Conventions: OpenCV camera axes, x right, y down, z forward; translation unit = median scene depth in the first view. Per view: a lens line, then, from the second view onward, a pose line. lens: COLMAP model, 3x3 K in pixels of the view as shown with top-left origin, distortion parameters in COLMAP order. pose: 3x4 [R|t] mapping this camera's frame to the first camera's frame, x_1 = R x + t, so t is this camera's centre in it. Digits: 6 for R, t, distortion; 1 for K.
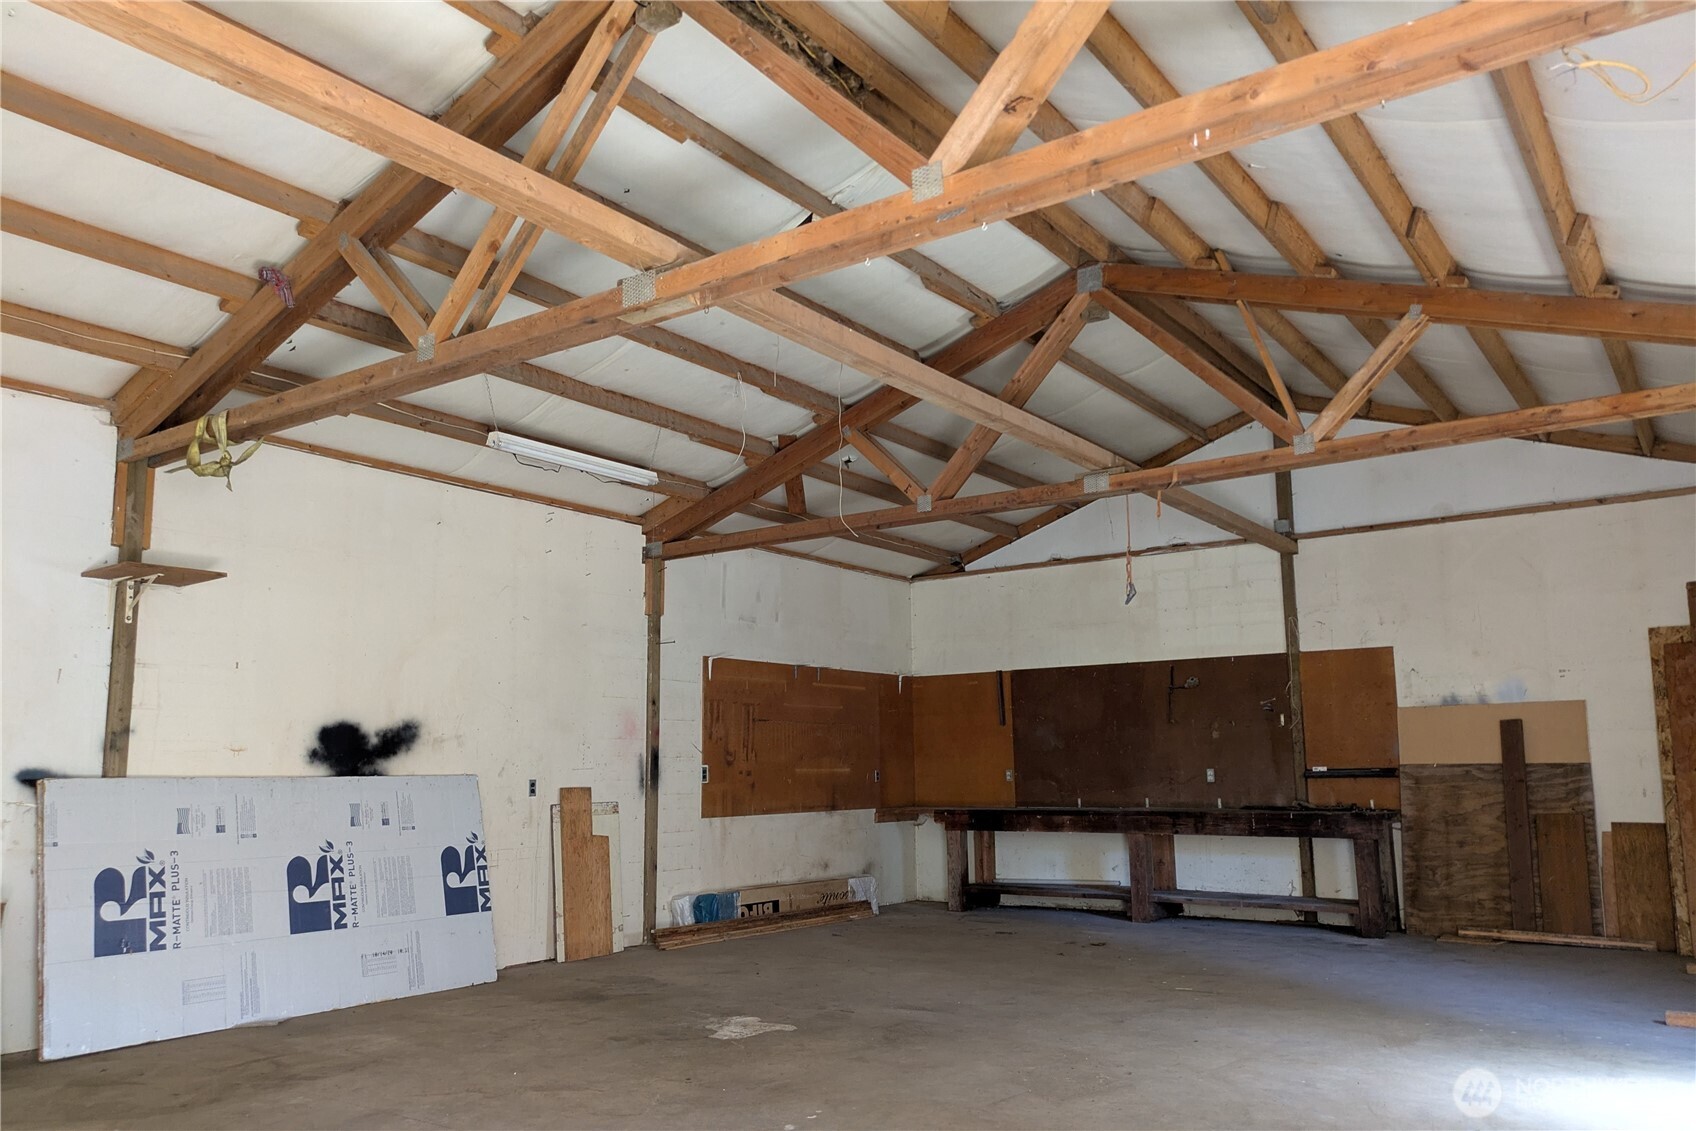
lens RADIAL K [[1239.5, 0, 844.6], [0, 1239.5, 570.6], [0, 0, 1]] dist [0.028303, -0.019489]
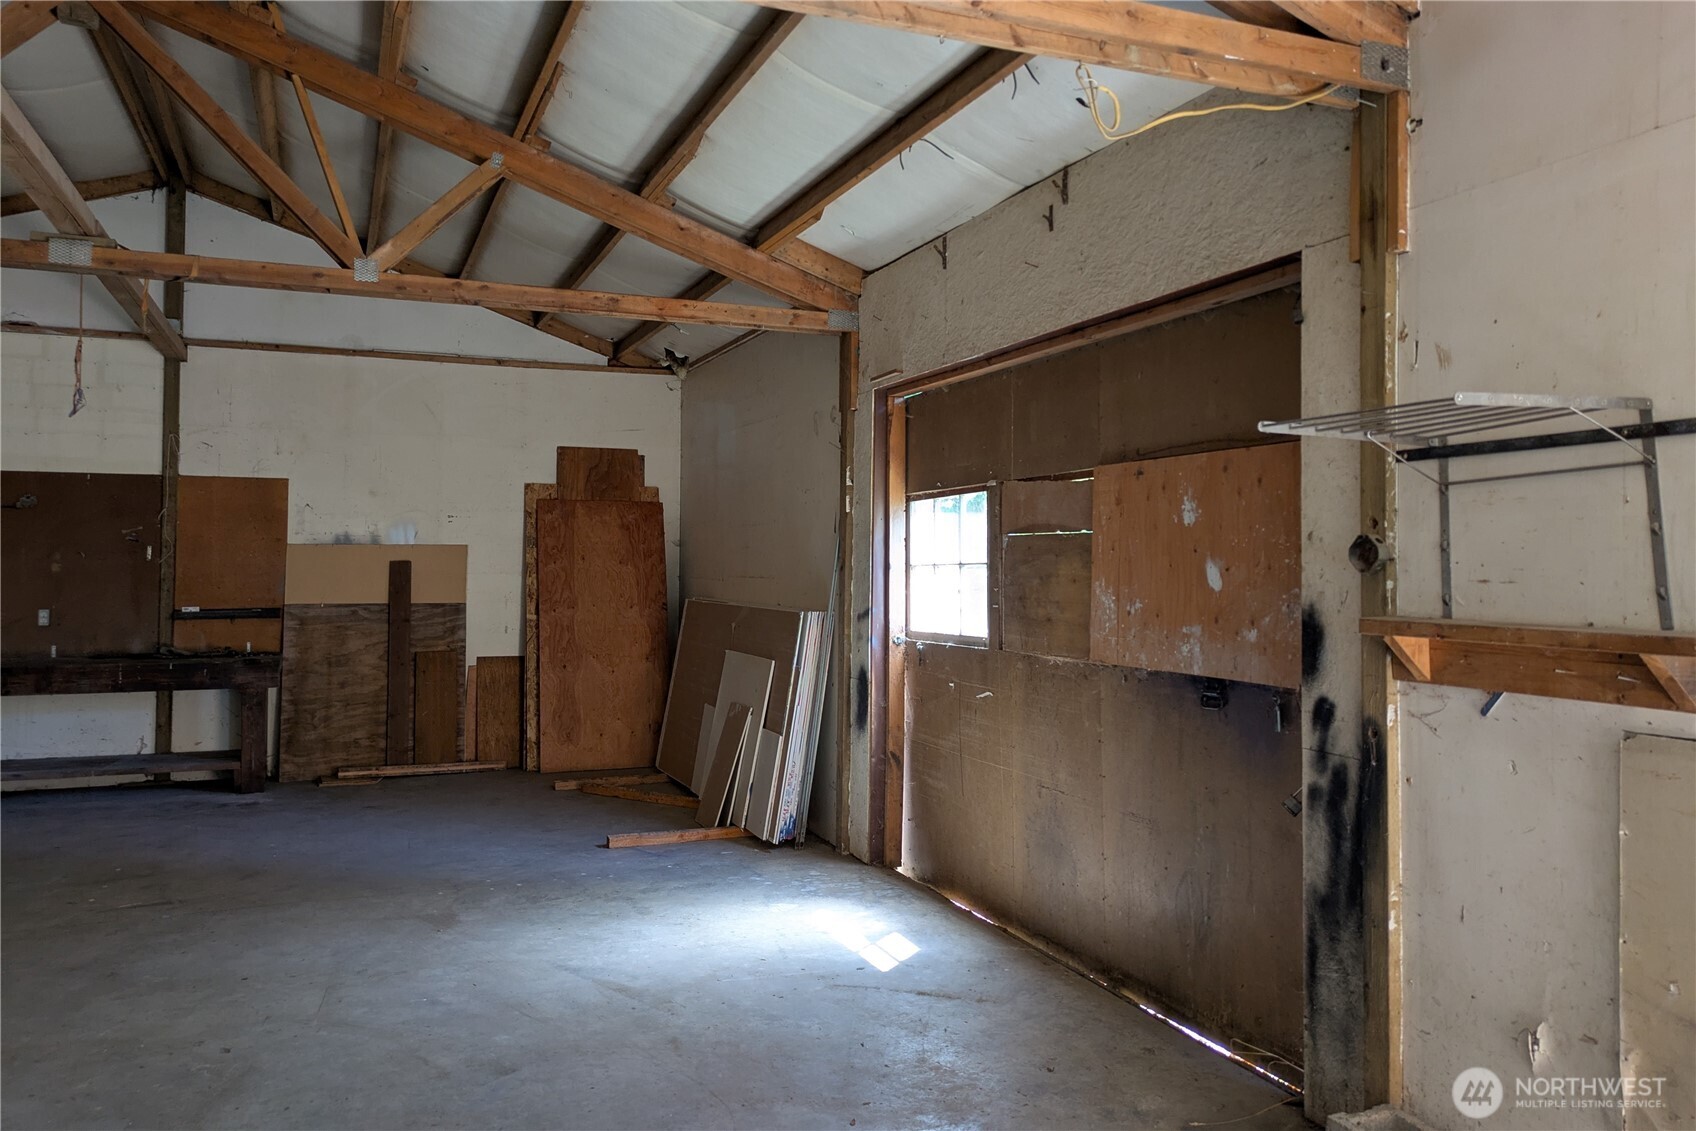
lens RADIAL K [[1239.5, 0, 841.9], [0, 1239.5, 497.5], [0, 0, 1]] dist [0.028303, -0.019489]
pose [[0.527418, 0.057385, 0.847666, -0.142544], [-0.148780, 0.988538, 0.025650, -0.011574], [-0.836477, -0.139644, 0.529910, 0.169009]]
